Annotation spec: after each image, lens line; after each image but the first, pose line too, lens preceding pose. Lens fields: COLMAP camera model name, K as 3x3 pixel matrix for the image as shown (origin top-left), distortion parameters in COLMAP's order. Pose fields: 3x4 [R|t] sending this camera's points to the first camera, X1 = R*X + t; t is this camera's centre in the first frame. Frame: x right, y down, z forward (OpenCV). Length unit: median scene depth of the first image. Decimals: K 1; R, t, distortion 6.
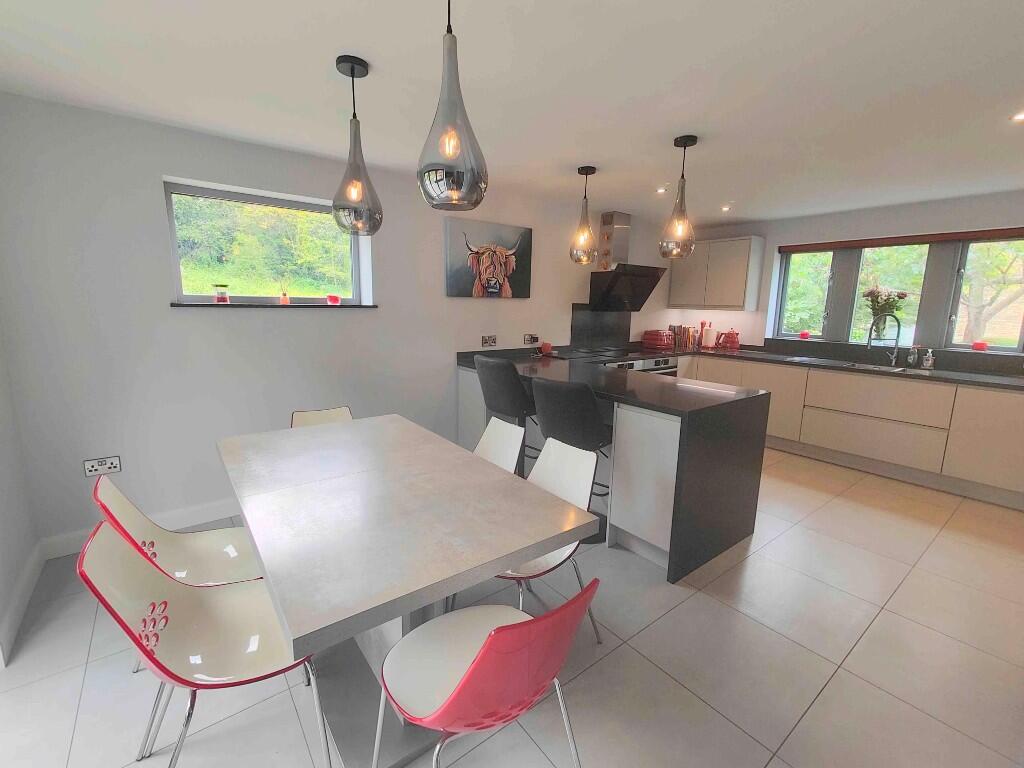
lens RADIAL K [[452.9, 0, 513.7], [0, 452.9, 380.0], [0, 0, 1]] dist [0.005833, 0.000746]
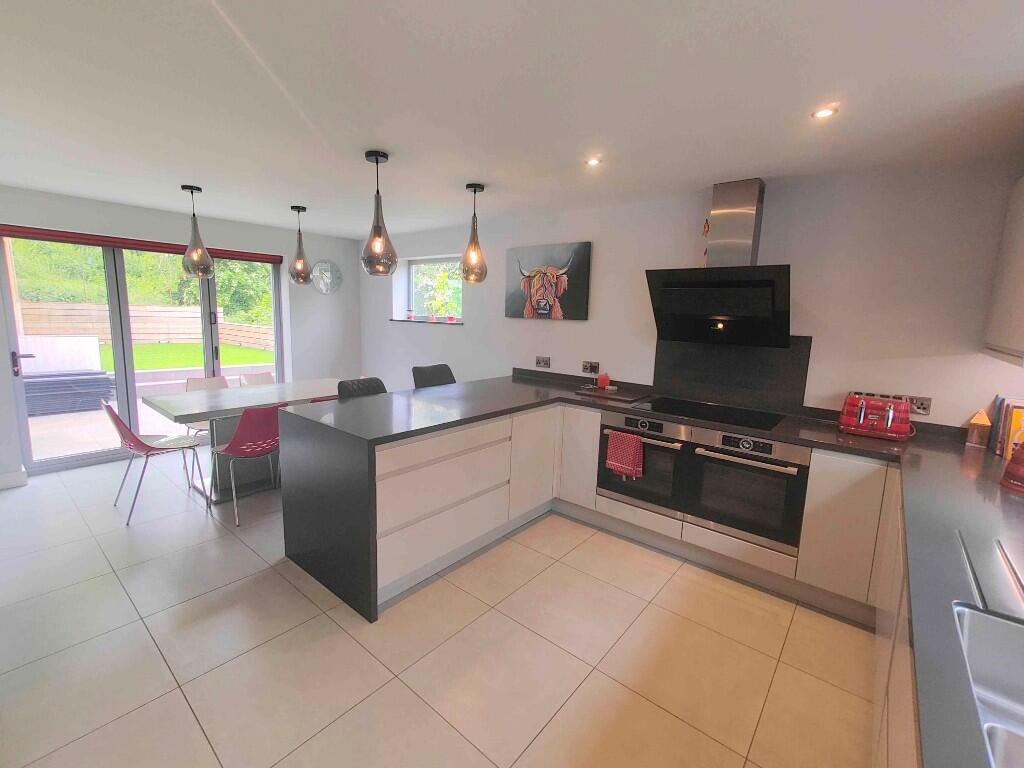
lens RADIAL K [[452.9, 0, 511.2], [0, 452.9, 382.4], [0, 0, 1]] dist [0.005833, 0.000746]
pose [[0.200585, 0.132078, -0.970732, 0.930888], [-0.198789, 0.975744, 0.091684, -0.122761], [0.959296, 0.174580, 0.221976, 0.735574]]
